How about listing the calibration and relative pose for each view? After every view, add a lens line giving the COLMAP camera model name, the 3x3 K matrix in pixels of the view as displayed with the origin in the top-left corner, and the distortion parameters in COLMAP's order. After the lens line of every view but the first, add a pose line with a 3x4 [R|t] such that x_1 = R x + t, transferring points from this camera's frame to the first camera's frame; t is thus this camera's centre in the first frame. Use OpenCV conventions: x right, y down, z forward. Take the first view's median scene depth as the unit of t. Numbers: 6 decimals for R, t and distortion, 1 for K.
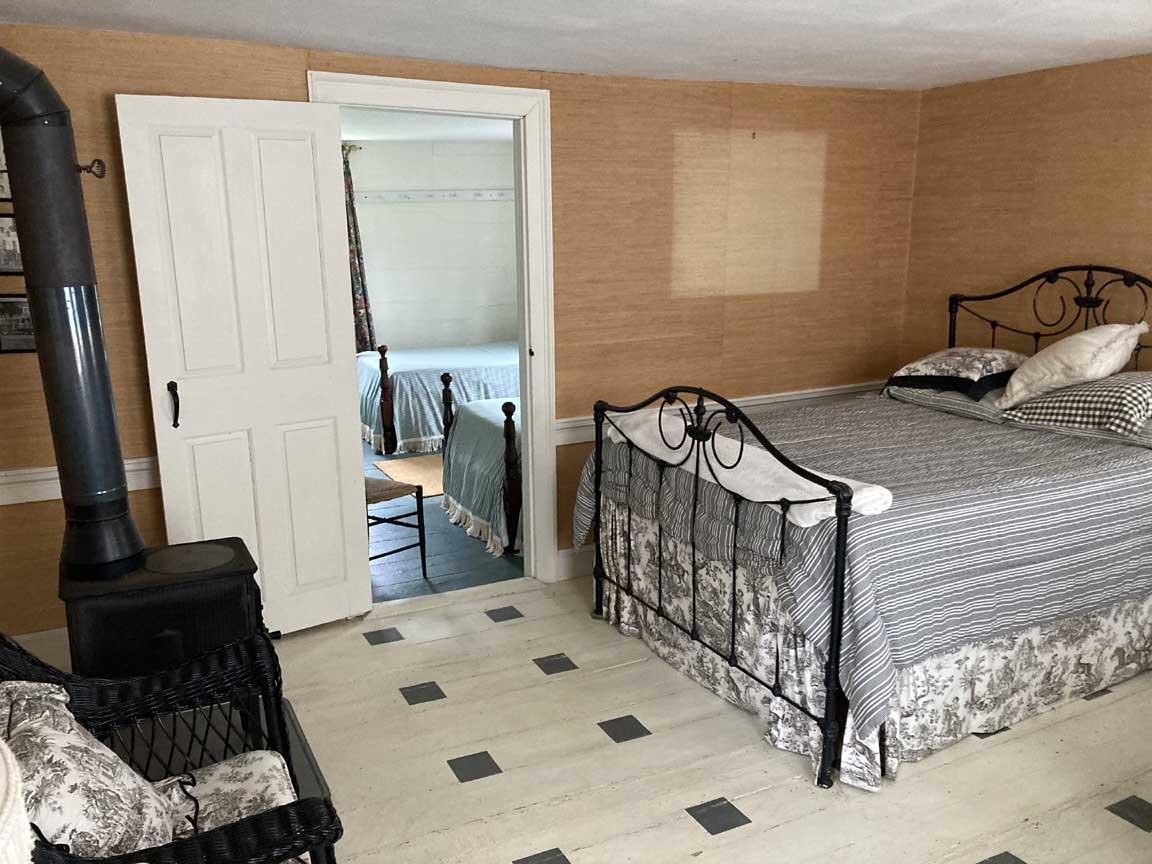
lens RADIAL K [[928.0, 0, 578.4], [0, 928.0, 435.8], [0, 0, 1]] dist [0.005410, -0.001819]
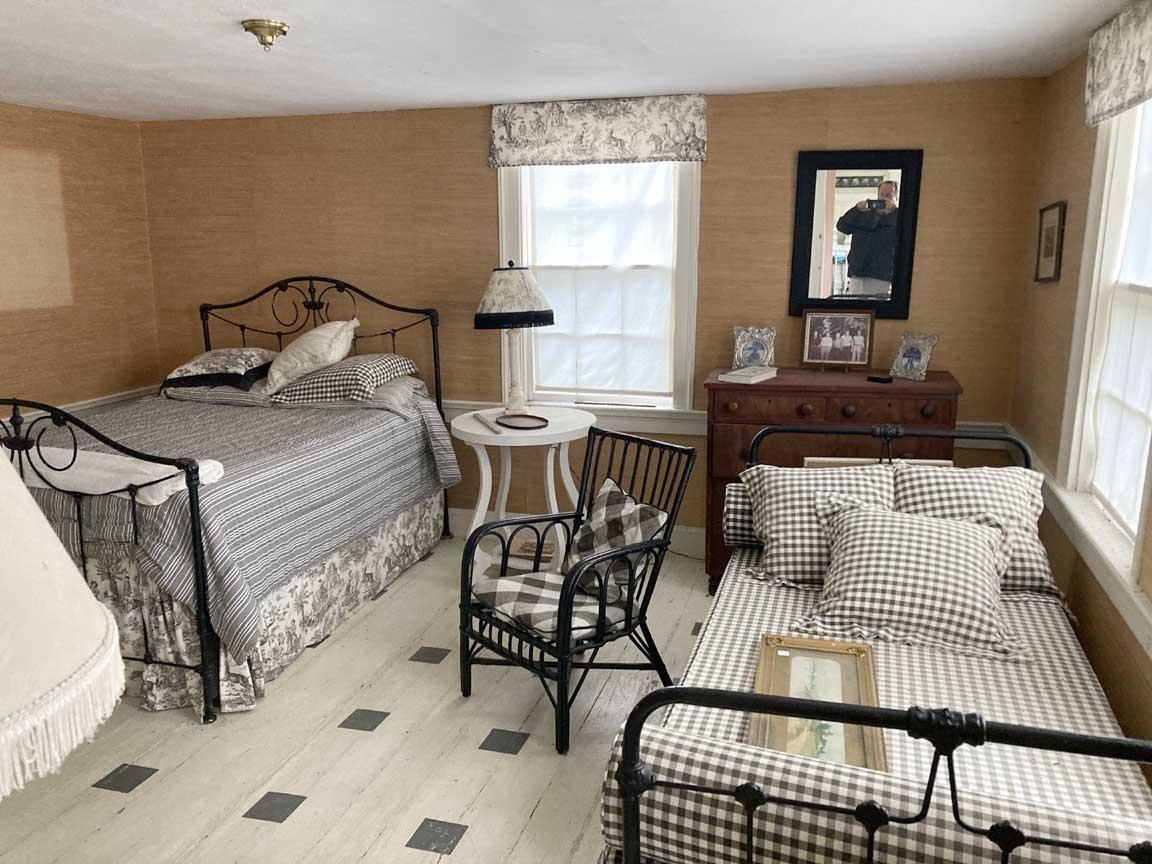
lens RADIAL K [[928.0, 0, 577.0], [0, 928.0, 433.2], [0, 0, 1]] dist [0.005410, -0.001819]
pose [[0.669913, -0.136753, 0.729737, -0.196272], [0.153980, 0.987110, 0.043628, 0.034839], [-0.726297, 0.083137, 0.682335, -0.137419]]
